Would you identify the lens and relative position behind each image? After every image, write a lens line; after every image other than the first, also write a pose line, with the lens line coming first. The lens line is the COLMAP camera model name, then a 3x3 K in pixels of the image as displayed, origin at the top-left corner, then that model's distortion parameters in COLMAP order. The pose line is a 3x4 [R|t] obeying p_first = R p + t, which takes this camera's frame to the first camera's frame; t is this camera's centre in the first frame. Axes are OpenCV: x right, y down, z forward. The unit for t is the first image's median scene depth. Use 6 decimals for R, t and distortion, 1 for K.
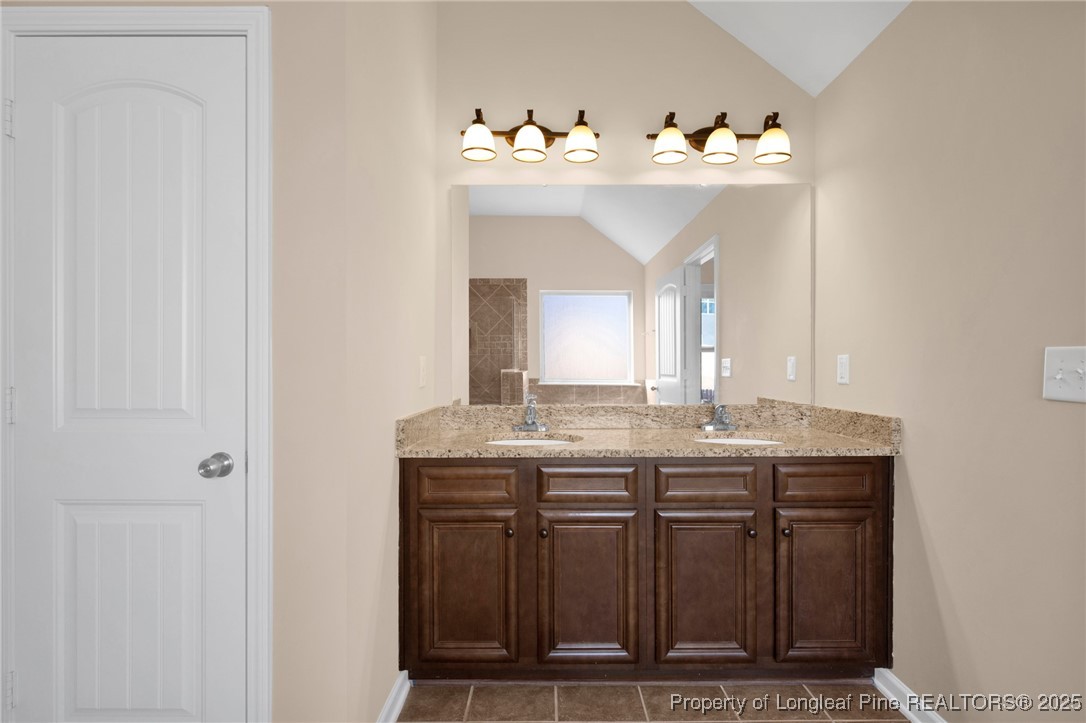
lens RADIAL K [[524.9, 0, 545.3], [0, 524.9, 363.5], [0, 0, 1]] dist [-0.002813, -0.000457]
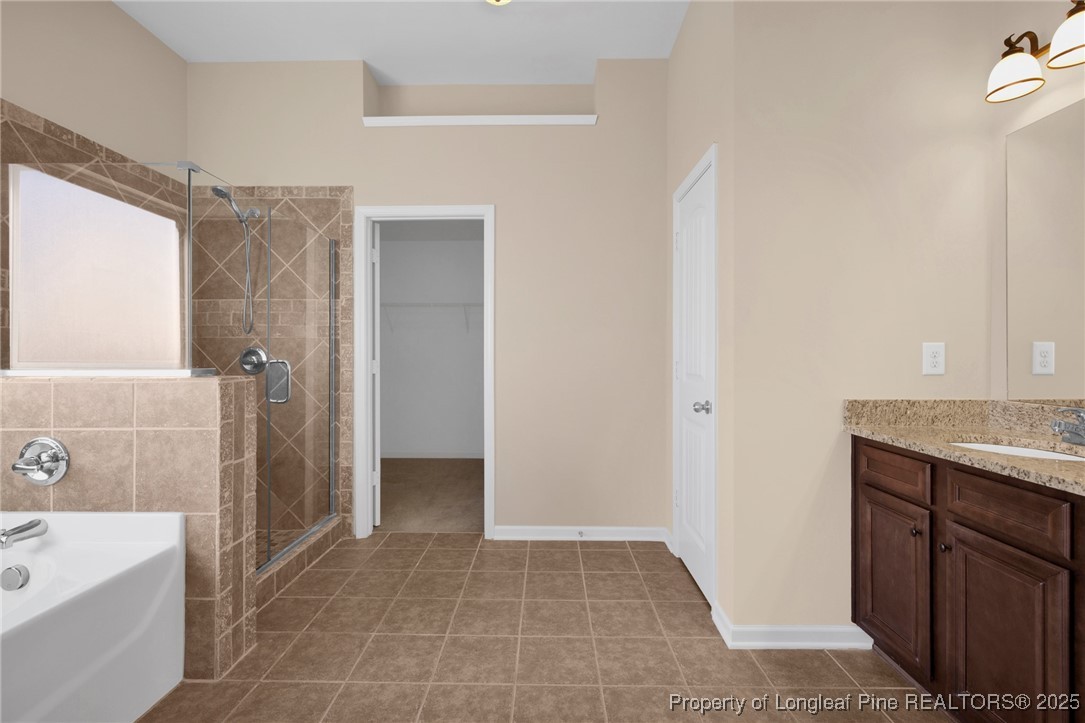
lens RADIAL K [[524.4, 0, 544.8], [0, 524.4, 363.5], [0, 0, 1]] dist [-0.002813, -0.000457]
pose [[-0.016837, 0.022058, -0.999615, 0.857029], [0.002079, 0.999755, 0.022027, 0.002484], [0.999856, -0.001707, -0.016878, 0.358833]]
